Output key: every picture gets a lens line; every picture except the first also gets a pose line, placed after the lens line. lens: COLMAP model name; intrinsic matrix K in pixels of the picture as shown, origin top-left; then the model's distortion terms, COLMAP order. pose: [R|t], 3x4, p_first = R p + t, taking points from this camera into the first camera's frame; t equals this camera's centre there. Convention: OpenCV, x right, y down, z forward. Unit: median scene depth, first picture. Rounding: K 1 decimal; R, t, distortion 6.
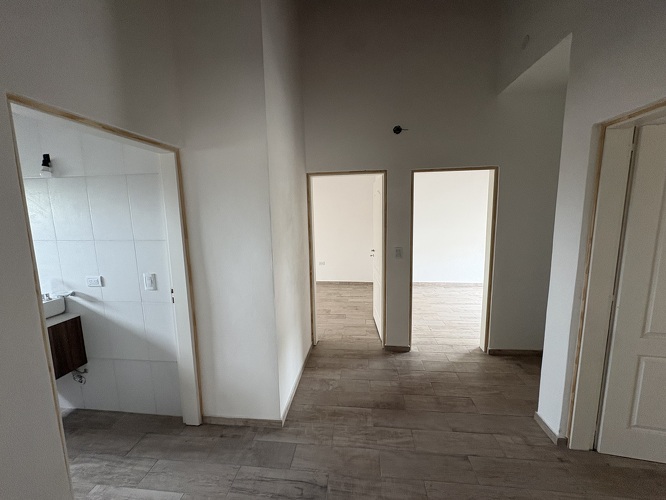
lens RADIAL K [[264.5, 0, 332.4], [0, 264.5, 249.3], [0, 0, 1]] dist [0.002006, 0.000260]
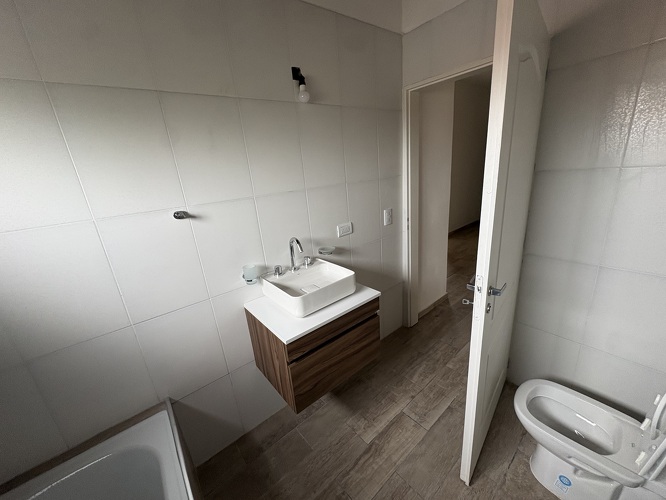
lens RADIAL K [[264.5, 0, 332.4], [0, 264.5, 249.3], [0, 0, 1]] dist [0.002006, 0.000260]
pose [[0.691322, -0.256142, 0.675622, -1.631900], [0.166317, 0.966359, 0.196185, -0.000347], [-0.703145, -0.023260, 0.710666, 0.399960]]
